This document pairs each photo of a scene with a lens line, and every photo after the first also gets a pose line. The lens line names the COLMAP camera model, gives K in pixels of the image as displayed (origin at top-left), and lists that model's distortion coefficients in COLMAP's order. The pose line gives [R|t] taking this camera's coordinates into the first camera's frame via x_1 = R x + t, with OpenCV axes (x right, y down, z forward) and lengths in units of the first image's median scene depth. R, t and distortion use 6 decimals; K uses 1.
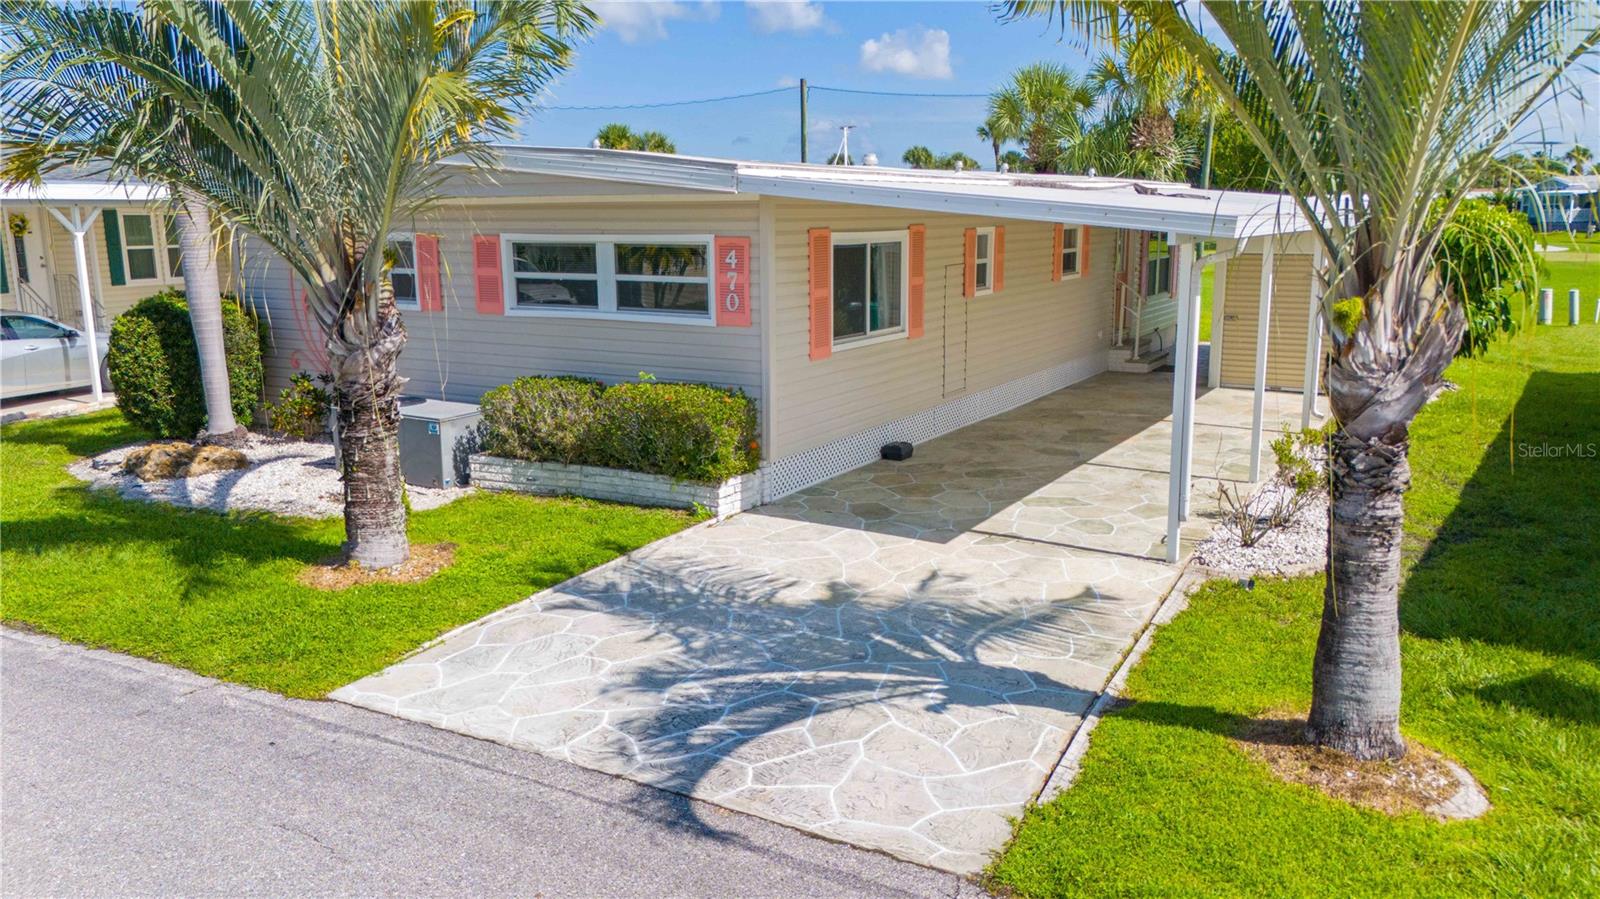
lens RADIAL K [[1199.5, 0, 800.0], [0, 1199.5, 449.5], [0, 0, 1]] dist [0.011845, 0.039115]
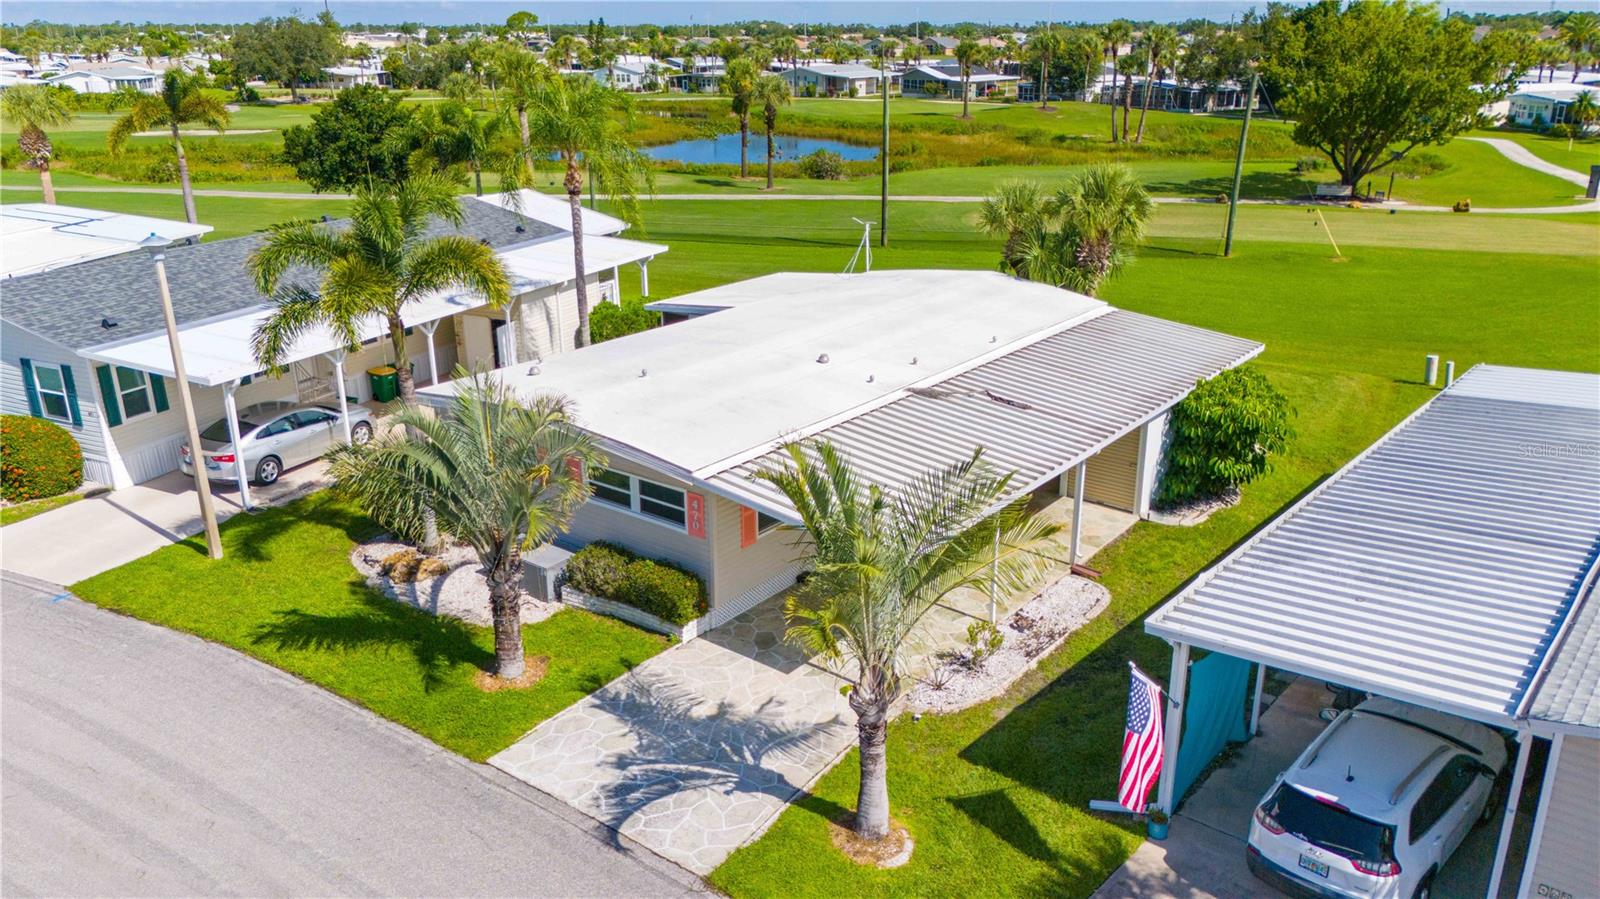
lens RADIAL K [[1164.9, 0, 800.0], [0, 1164.9, 449.5], [0, 0, 1]] dist [0.044209, -0.003005]
pose [[0.992283, 0.045074, -0.115515, 0.387675], [-0.028752, 0.989839, 0.139254, -0.623822], [0.120618, -0.134858, 0.983496, -0.940910]]
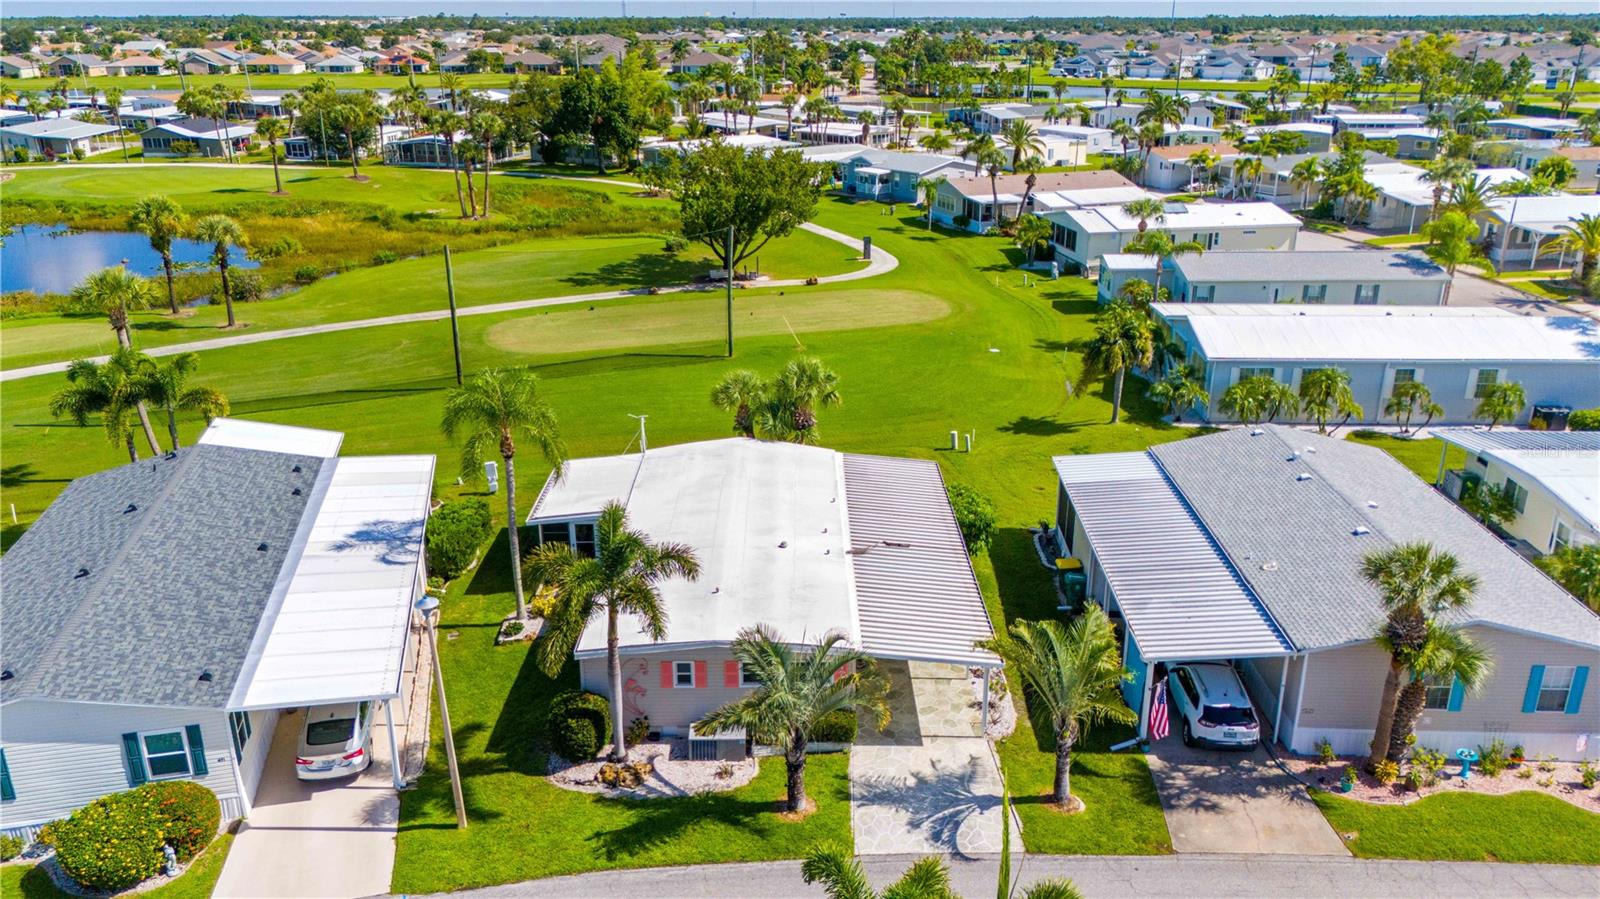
lens RADIAL K [[1164.9, 0, 800.0], [0, 1164.9, 449.5], [0, 0, 1]] dist [0.044209, -0.003005]
pose [[0.857398, -0.169264, 0.486023, -1.840464], [0.102200, 0.981559, 0.161548, -1.474219], [-0.504404, -0.088839, 0.858886, -1.785540]]
